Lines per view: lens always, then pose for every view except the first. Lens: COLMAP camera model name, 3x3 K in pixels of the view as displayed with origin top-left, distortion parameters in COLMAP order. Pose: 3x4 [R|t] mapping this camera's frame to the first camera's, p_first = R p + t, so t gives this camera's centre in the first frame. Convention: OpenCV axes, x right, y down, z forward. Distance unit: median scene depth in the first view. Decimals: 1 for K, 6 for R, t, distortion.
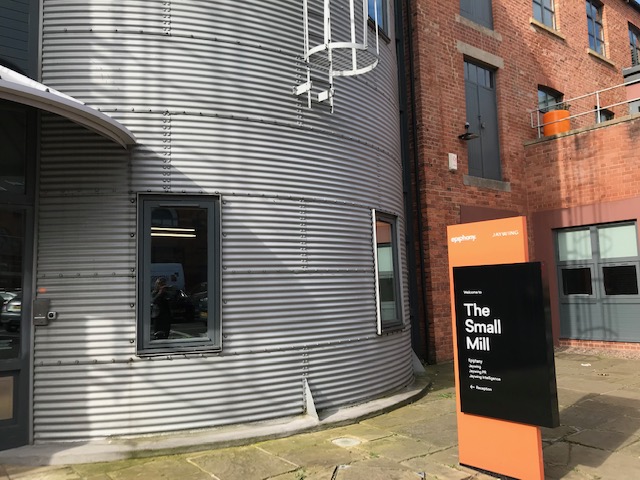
lens RADIAL K [[523.7, 0, 318.2], [0, 523.7, 242.0], [0, 0, 1]] dist [0.007603, -0.011776]
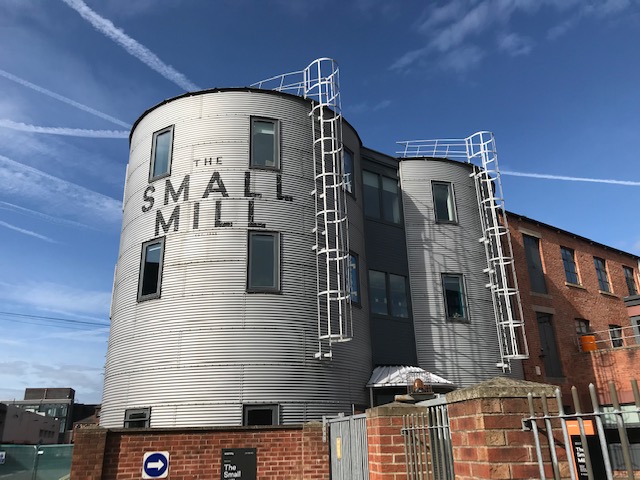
lens RADIAL K [[523.7, 0, 319.5], [0, 523.7, 234.1], [0, 0, 1]] dist [0.007603, -0.011776]
pose [[0.999330, -0.010087, -0.035192, -0.462677], [-0.000026, 0.961097, -0.276212, -0.099755], [0.036609, 0.276028, 0.960452, -0.997149]]
